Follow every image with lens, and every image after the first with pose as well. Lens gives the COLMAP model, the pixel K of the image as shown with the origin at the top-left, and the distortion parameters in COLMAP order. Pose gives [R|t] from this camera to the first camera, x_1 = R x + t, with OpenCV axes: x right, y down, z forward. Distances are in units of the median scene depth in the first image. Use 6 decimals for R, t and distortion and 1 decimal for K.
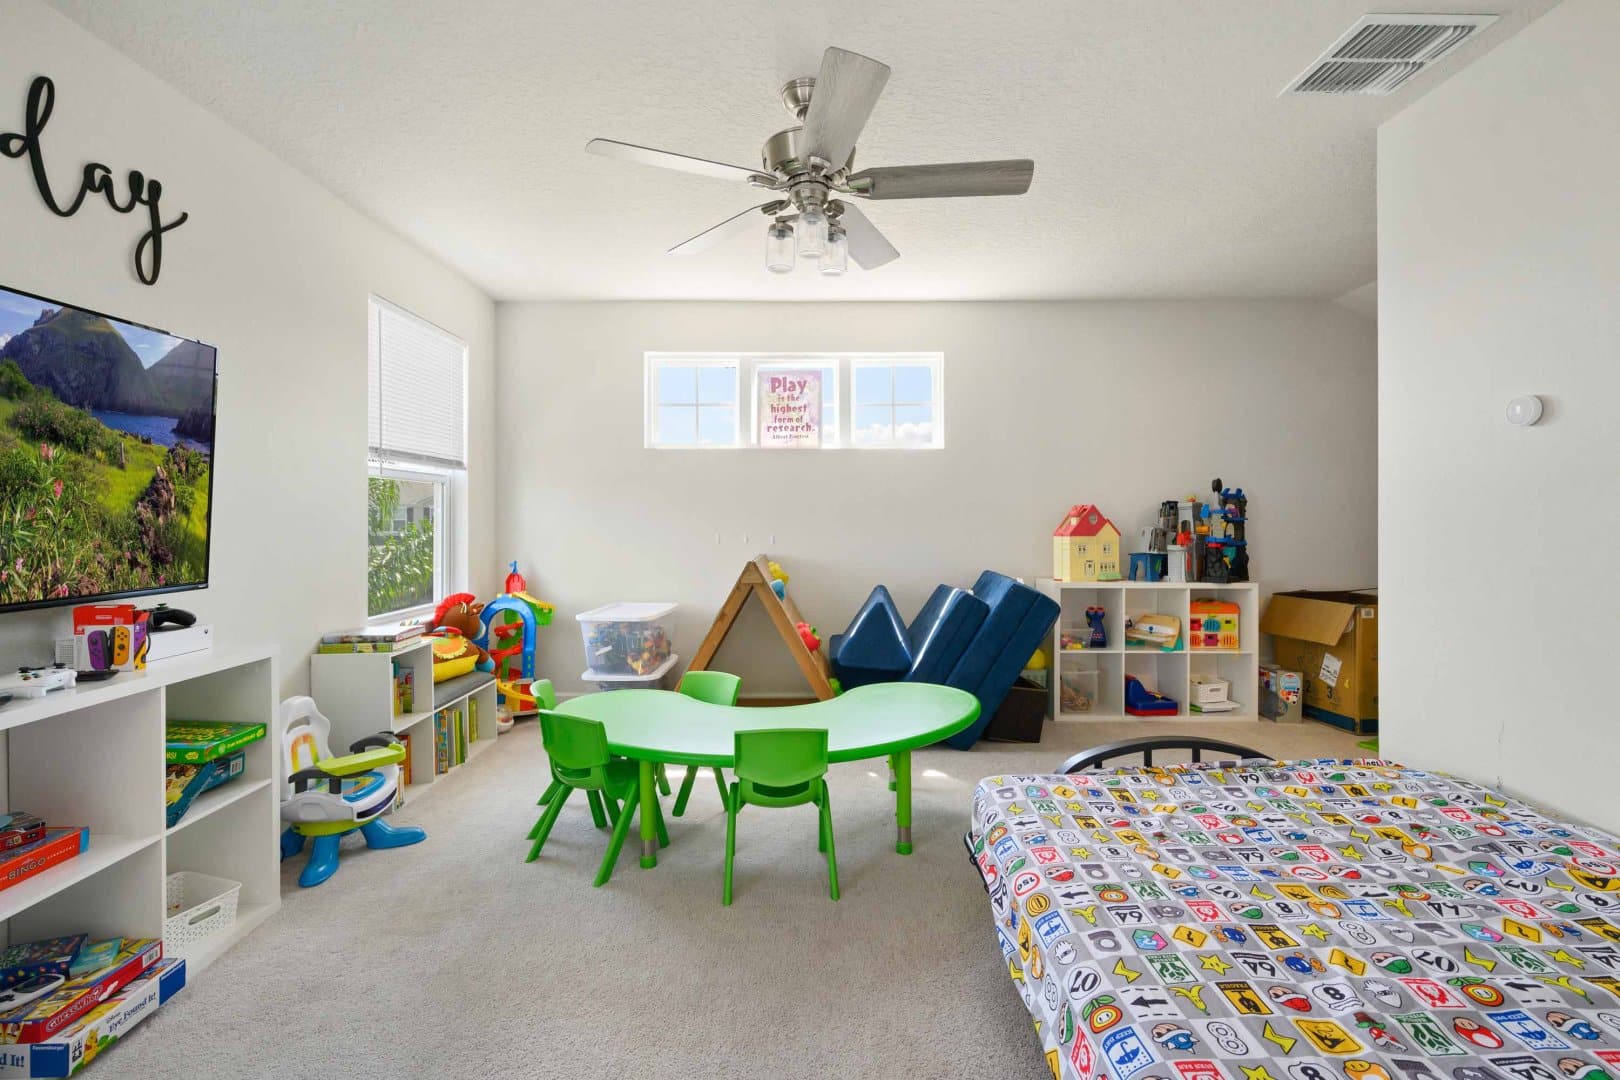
lens RADIAL K [[752.8, 0, 801.9], [0, 752.8, 529.4], [0, 0, 1]] dist [-0.020577, 0.000325]
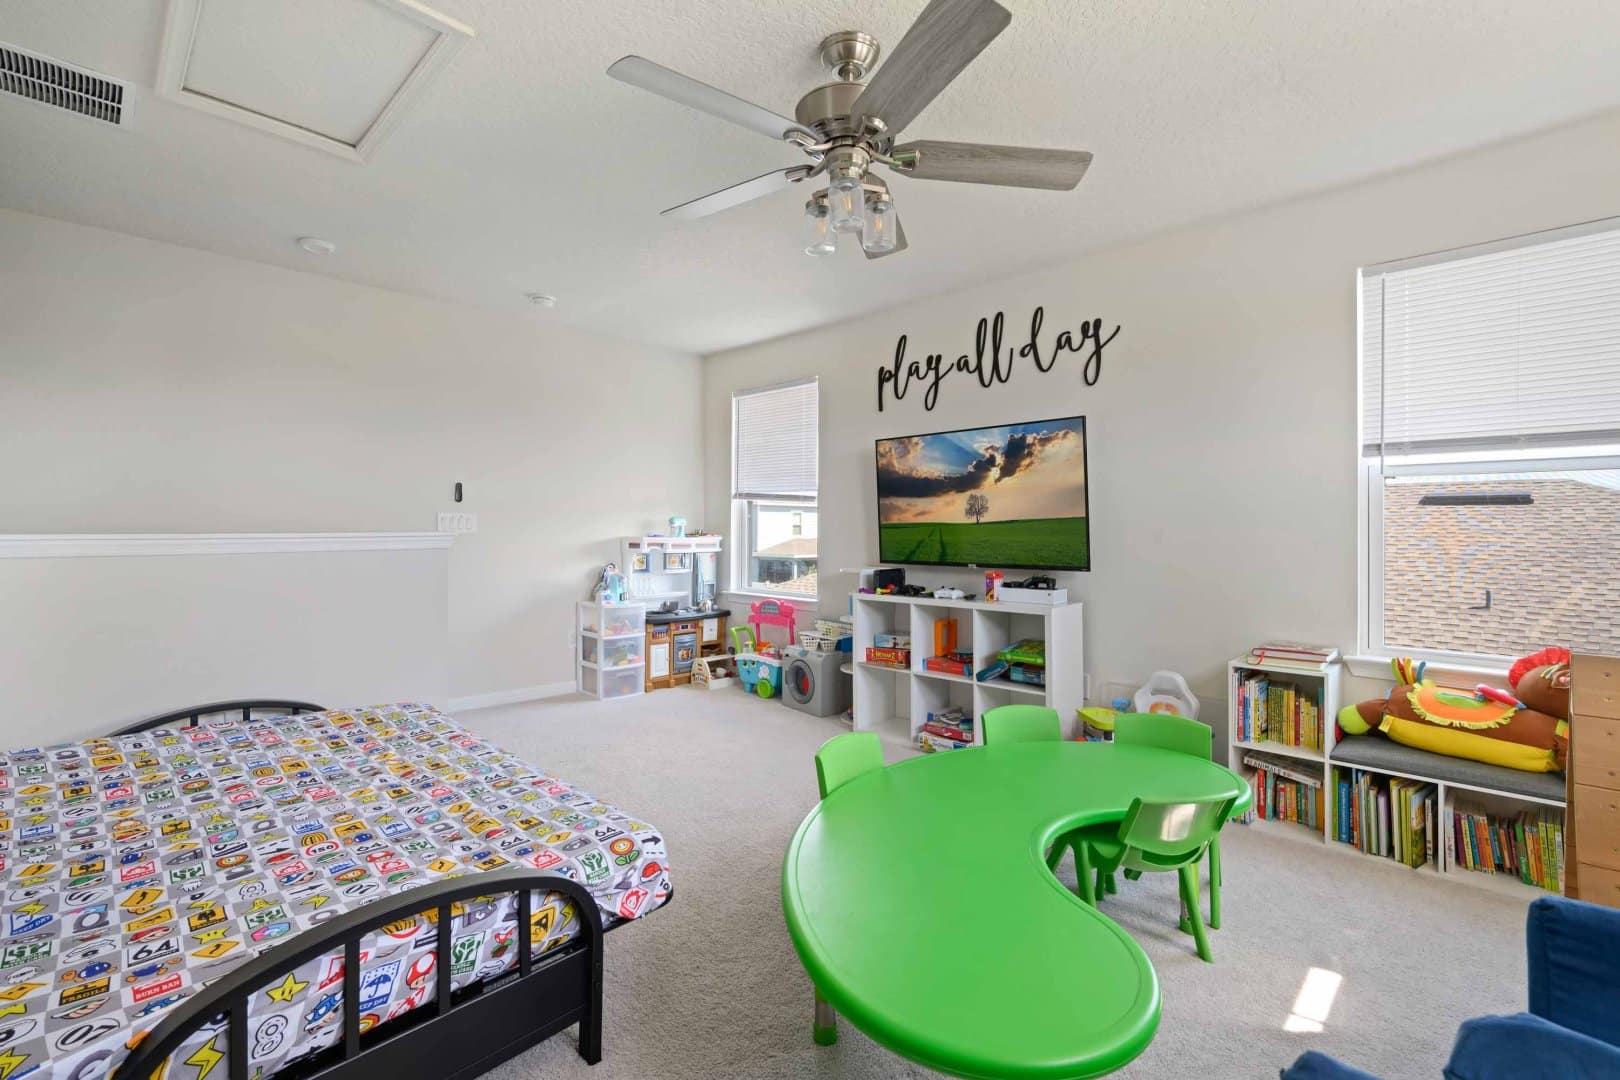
lens RADIAL K [[706.5, 0, 804.3], [0, 706.5, 528.2], [0, 0, 1]] dist [0.000735, 0.000022]
pose [[-0.705531, -0.000755, -0.708679, 0.742796], [-0.009376, 0.999922, 0.008268, -0.021868], [0.708617, 0.012478, -0.705483, 1.805565]]
